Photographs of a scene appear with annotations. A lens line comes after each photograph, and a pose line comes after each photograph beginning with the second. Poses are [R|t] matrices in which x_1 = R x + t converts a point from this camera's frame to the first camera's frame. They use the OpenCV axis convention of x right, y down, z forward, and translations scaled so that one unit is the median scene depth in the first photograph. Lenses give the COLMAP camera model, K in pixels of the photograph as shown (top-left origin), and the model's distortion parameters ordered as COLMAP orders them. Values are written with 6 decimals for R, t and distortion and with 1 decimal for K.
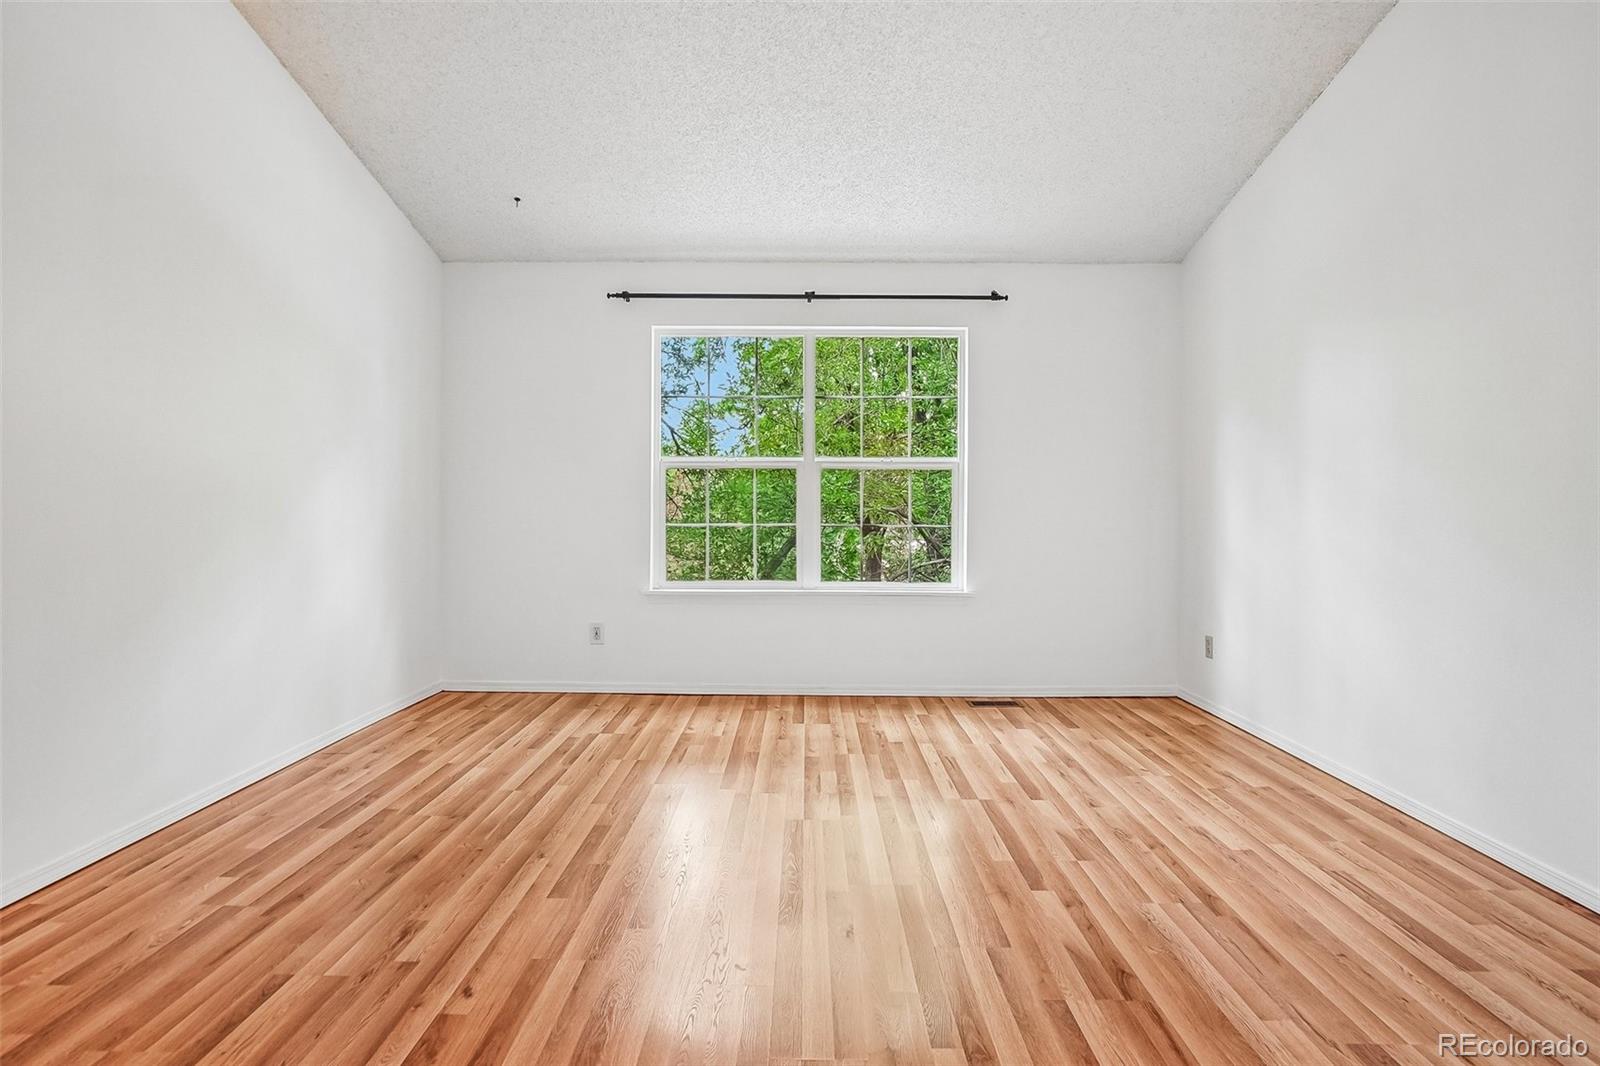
lens RADIAL K [[821.6, 0, 798.4], [0, 821.6, 510.2], [0, 0, 1]] dist [-0.045236, 0.022632]
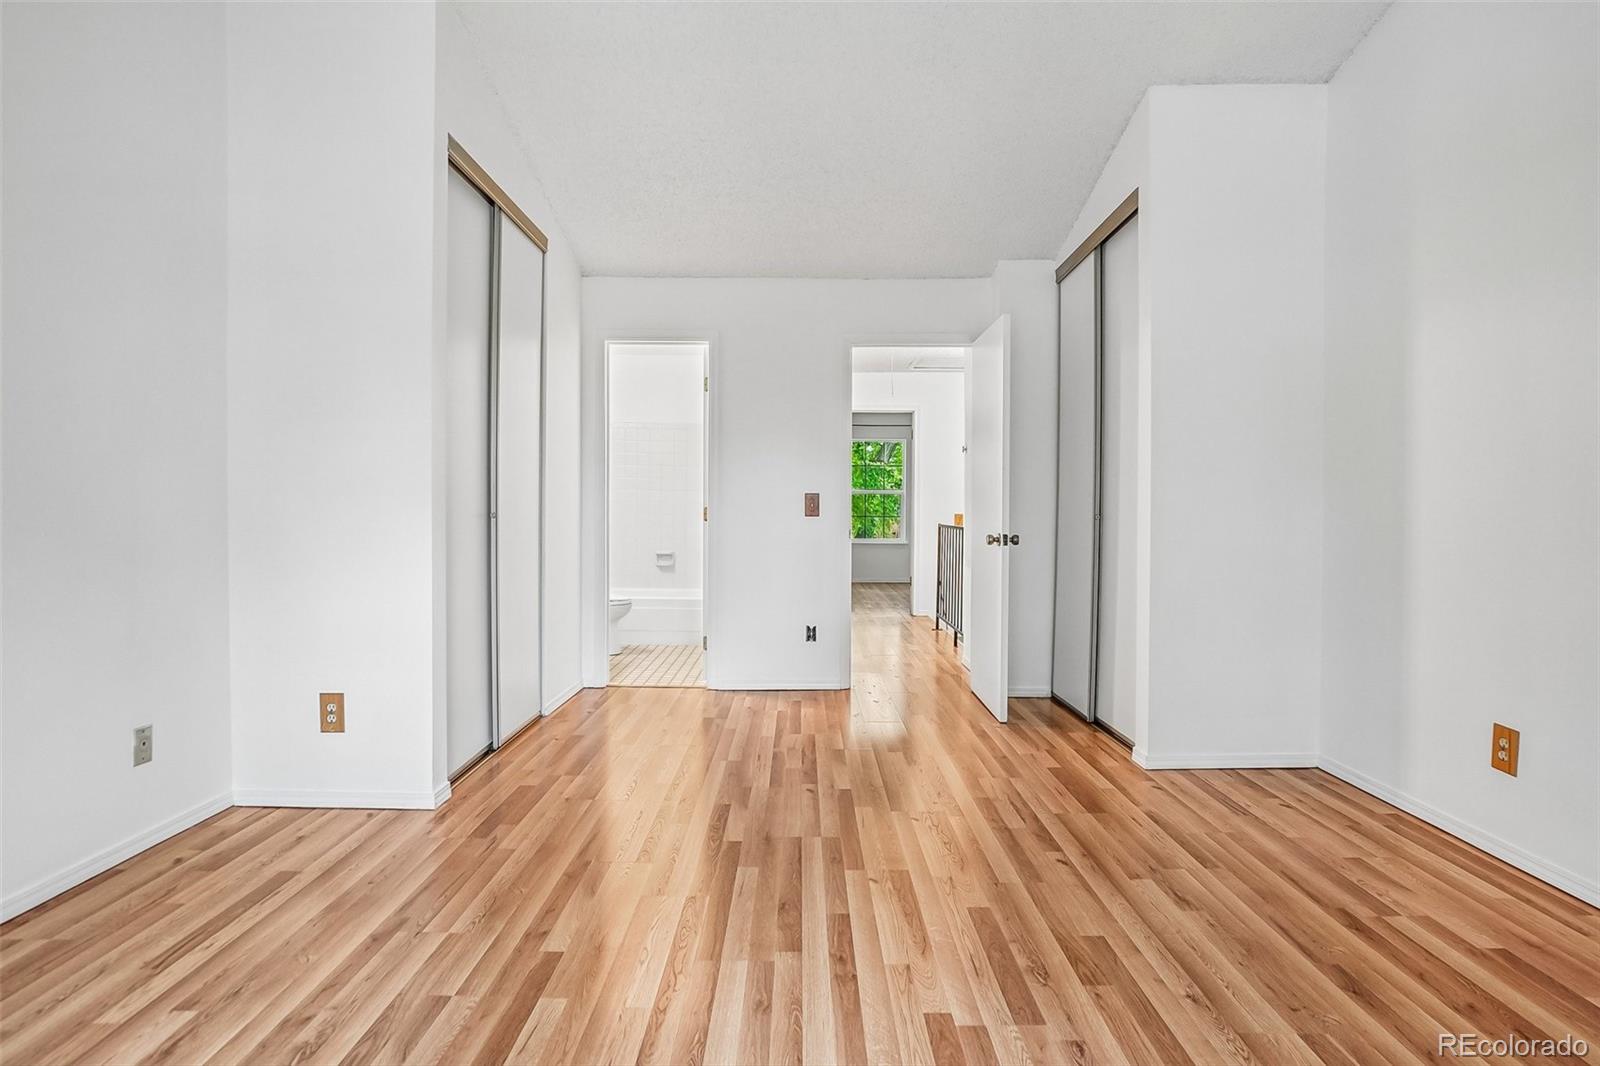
lens RADIAL K [[804.8, 0, 797.1], [0, 804.8, 516.0], [0, 0, 1]] dist [-0.045926, 0.022701]
pose [[-0.999915, -0.012262, -0.004520, 0.044443], [-0.012320, 0.999839, 0.013023, -0.009488], [0.004360, 0.013078, -0.999905, 1.683289]]
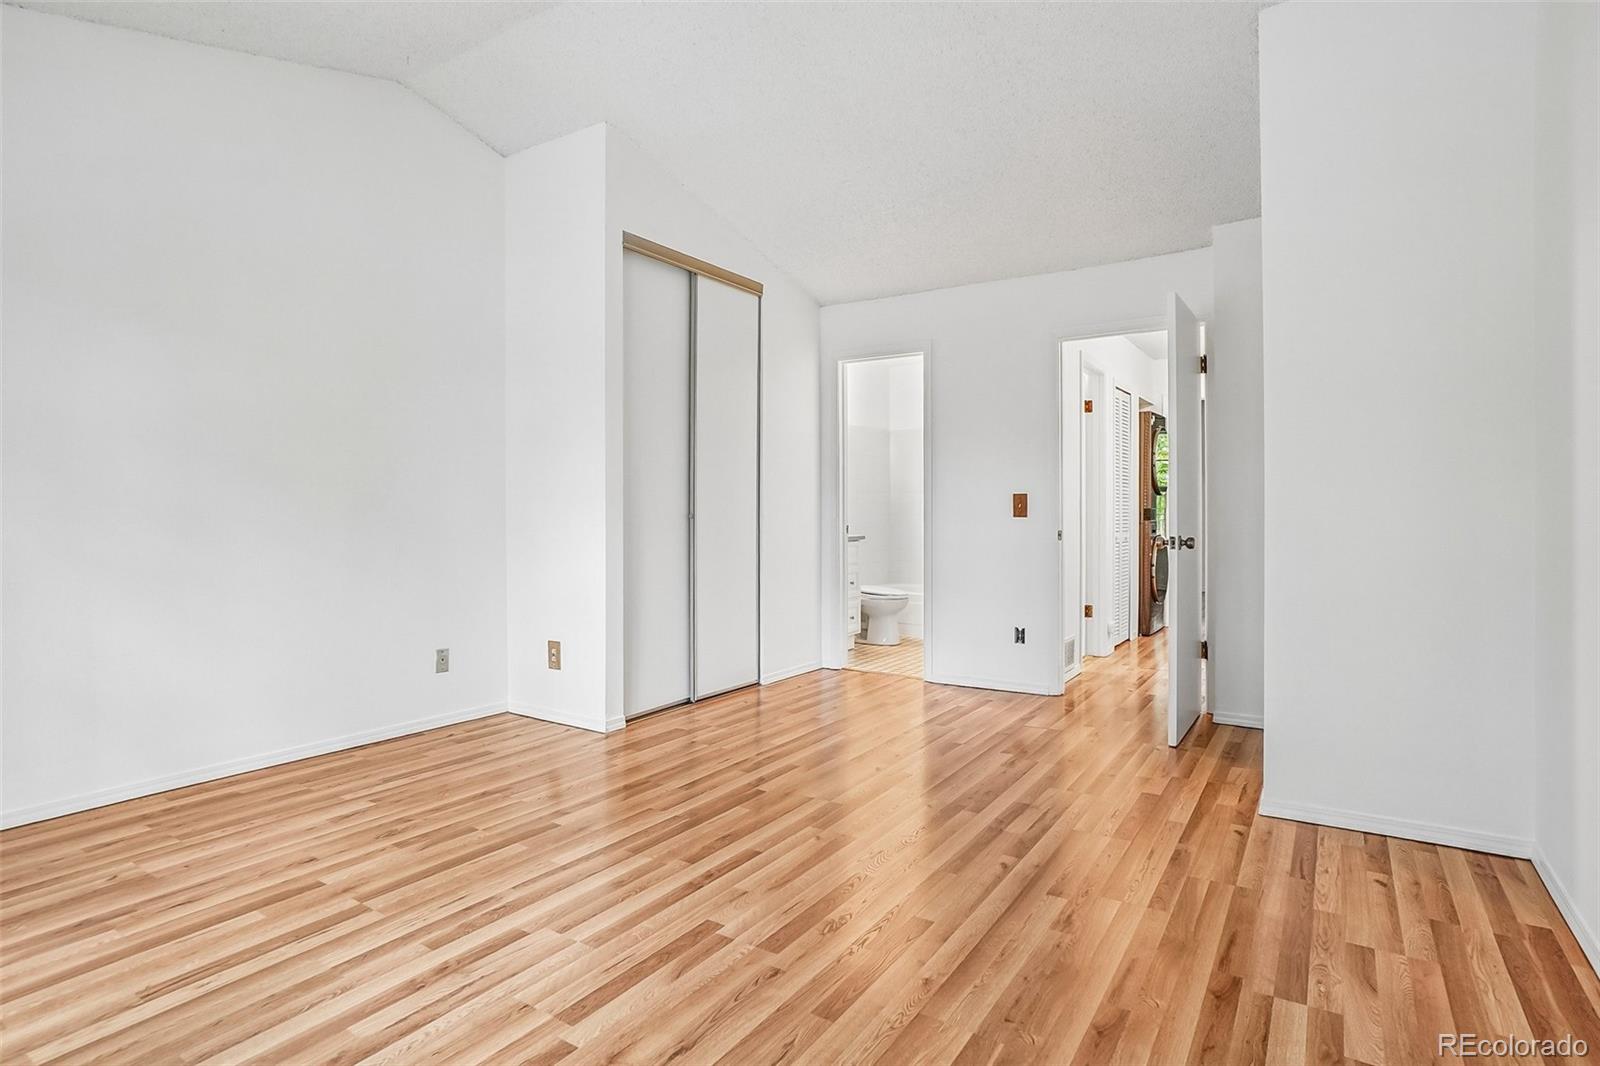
lens RADIAL K [[821.6, 0, 798.4], [0, 821.6, 510.2], [0, 0, 1]] dist [-0.045236, 0.022632]
pose [[-0.841052, -0.007451, 0.540902, -0.613322], [-0.003031, 0.999954, 0.009061, -0.016329], [-0.540945, 0.005981, -0.841037, 1.678387]]
